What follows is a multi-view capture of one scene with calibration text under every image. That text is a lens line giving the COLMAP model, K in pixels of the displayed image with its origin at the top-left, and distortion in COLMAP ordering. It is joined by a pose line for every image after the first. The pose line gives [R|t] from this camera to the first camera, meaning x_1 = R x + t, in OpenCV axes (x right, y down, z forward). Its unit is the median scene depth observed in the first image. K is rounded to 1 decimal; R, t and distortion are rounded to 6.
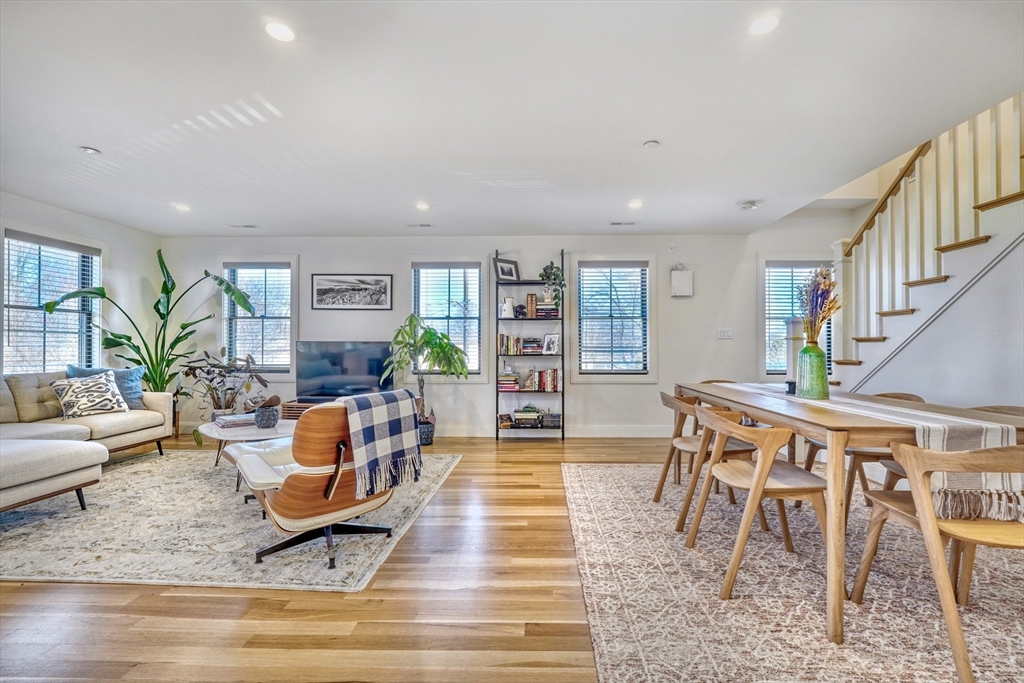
lens RADIAL K [[440.7, 0, 531.2], [0, 440.7, 342.3], [0, 0, 1]] dist [-0.017118, 0.005325]
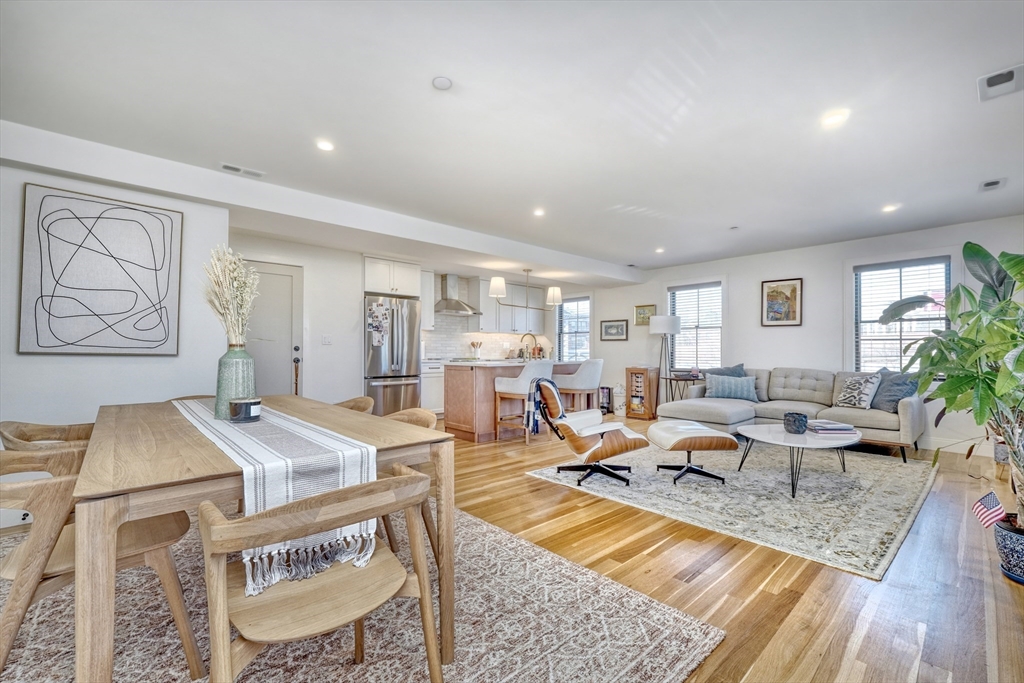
lens RADIAL K [[440.7, 0, 519.8], [0, 440.7, 344.1], [0, 0, 1]] dist [-0.017118, 0.005325]
pose [[-0.709207, -0.013249, -0.704876, 0.425548], [0.004982, 0.999704, -0.023803, 0.010033], [0.704983, -0.020393, -0.708931, 0.981748]]
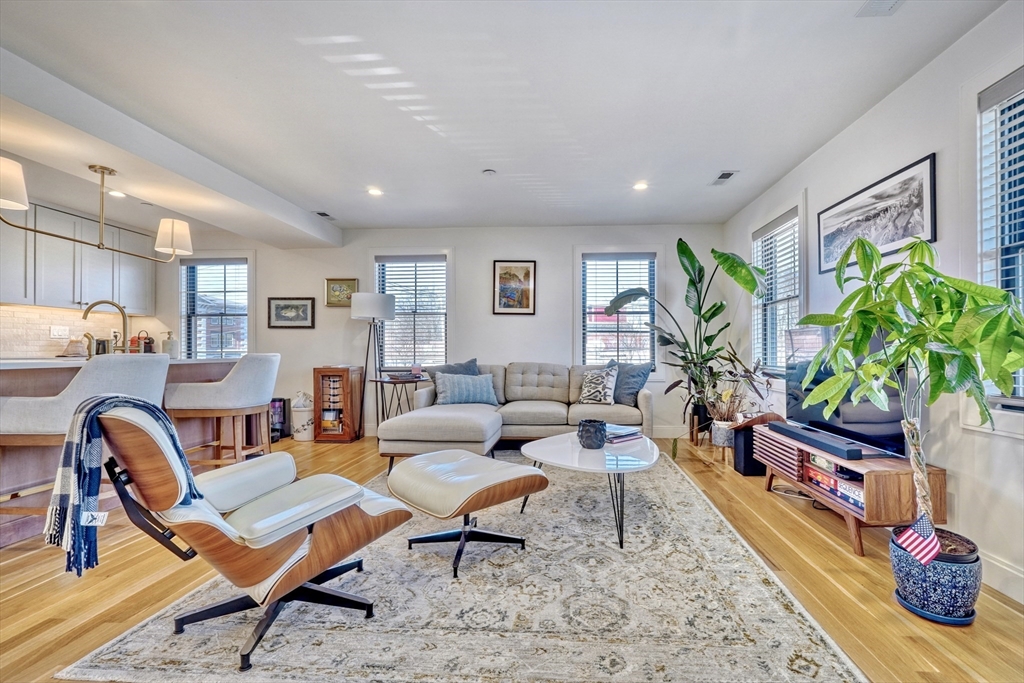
lens RADIAL K [[440.7, 0, 543.1], [0, 440.7, 355.0], [0, 0, 1]] dist [-0.017118, 0.005325]
pose [[-0.023606, 0.004775, -0.999710, 0.104152], [0.010503, 0.999935, 0.004528, 0.028260], [0.999666, -0.010393, -0.023655, 0.723016]]
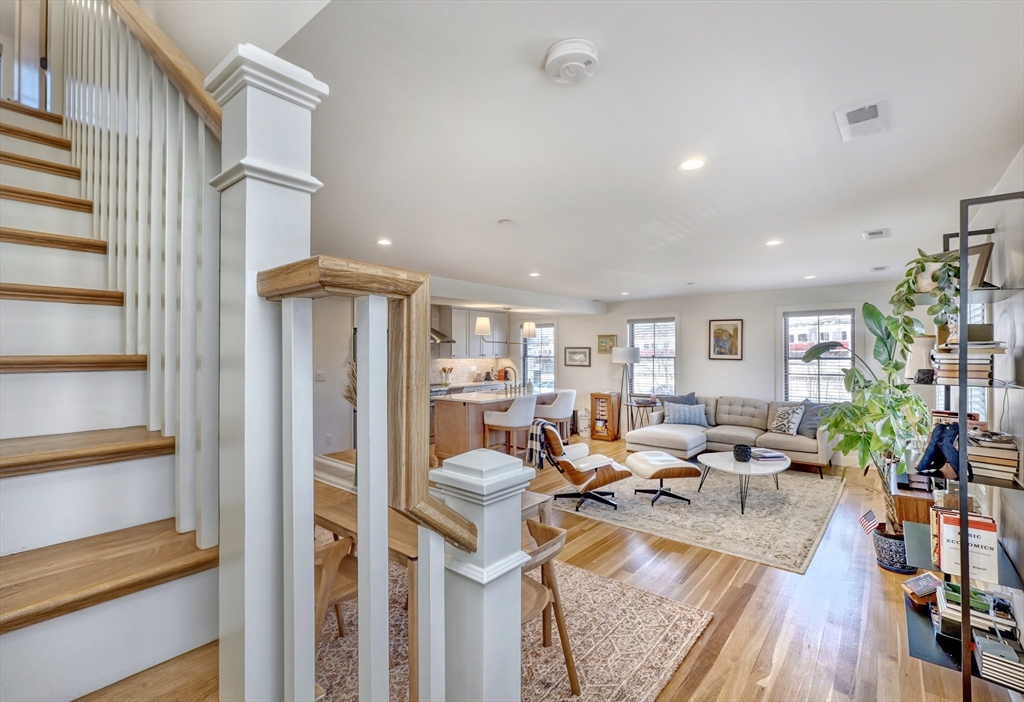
lens RADIAL K [[471.9, 0, 512.1], [0, 471.9, 339.1], [0, 0, 1]] dist [-0.011044, 0.000677]
pose [[-0.607898, -0.019629, -0.793772, 0.680279], [0.007309, 0.999514, -0.030315, -0.091813], [0.793981, -0.024230, -0.607459, 1.009348]]
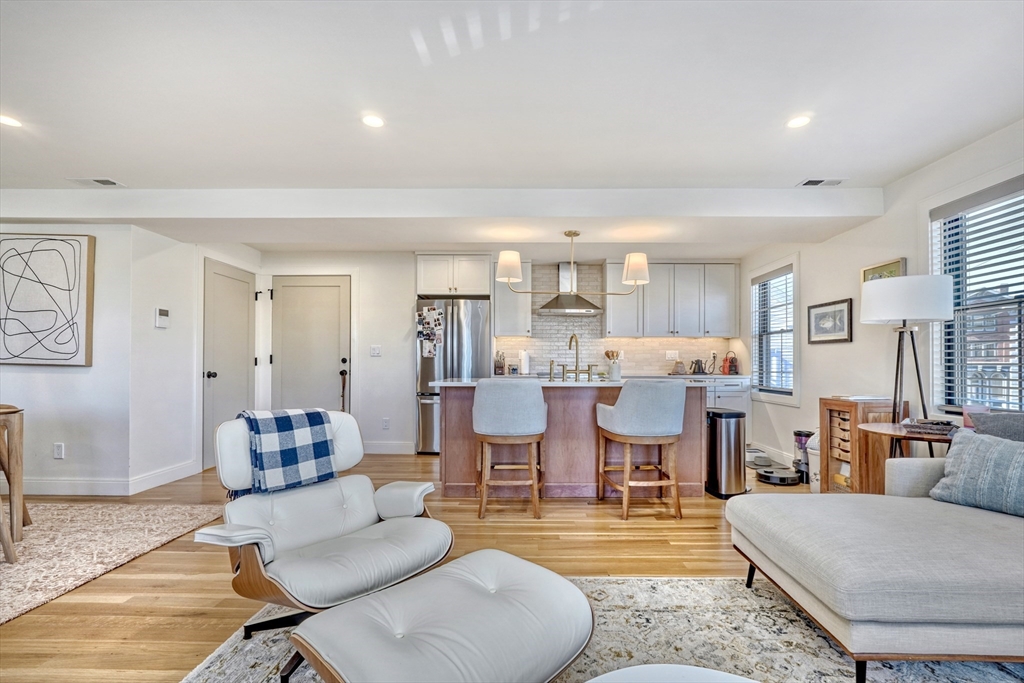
lens RADIAL K [[440.7, 0, 535.1], [0, 440.7, 360.5], [0, 0, 1]] dist [-0.017118, 0.005325]
pose [[-0.999785, -0.003429, -0.020468, -0.395612], [-0.003064, 0.999837, -0.017818, 0.009813], [0.020526, -0.017751, -0.999632, 0.886191]]
